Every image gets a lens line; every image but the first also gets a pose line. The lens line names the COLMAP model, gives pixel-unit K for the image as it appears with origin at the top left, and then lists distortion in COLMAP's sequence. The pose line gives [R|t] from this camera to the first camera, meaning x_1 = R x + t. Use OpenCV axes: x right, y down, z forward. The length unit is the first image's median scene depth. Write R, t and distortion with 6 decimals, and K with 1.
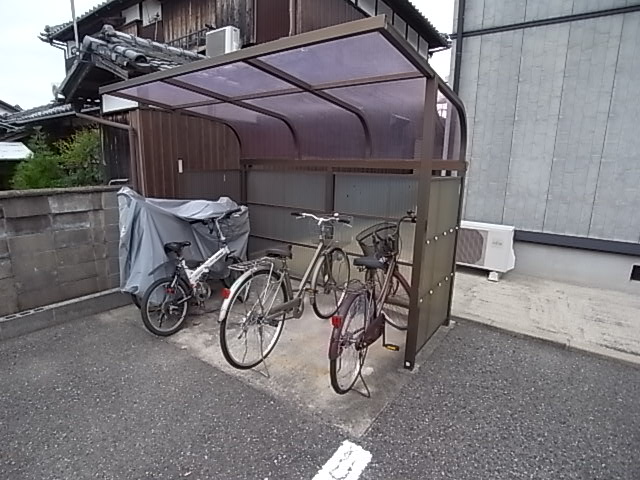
lens RADIAL K [[369.1, 0, 320.3], [0, 369.1, 237.0], [0, 0, 1]] dist [-0.039435, 0.002786]
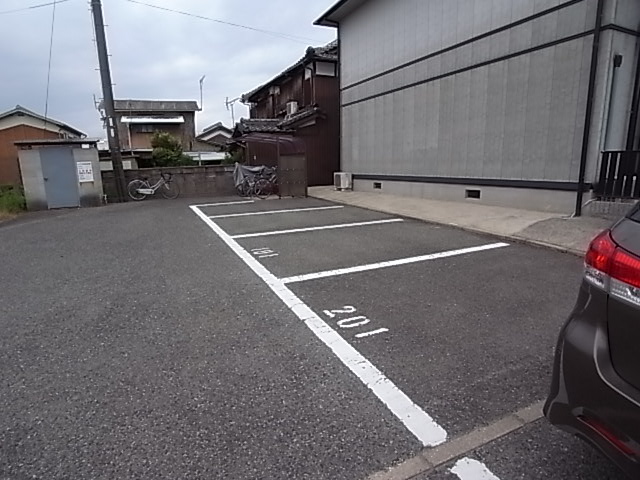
lens RADIAL K [[369.1, 0, 319.8], [0, 369.1, 240.7], [0, 0, 1]] dist [-0.039435, 0.002786]
pose [[0.884454, 0.055101, -0.463364, 1.689192], [-0.055032, 0.998391, 0.013679, 0.479375], [0.463372, 0.013401, 0.886063, -1.675444]]
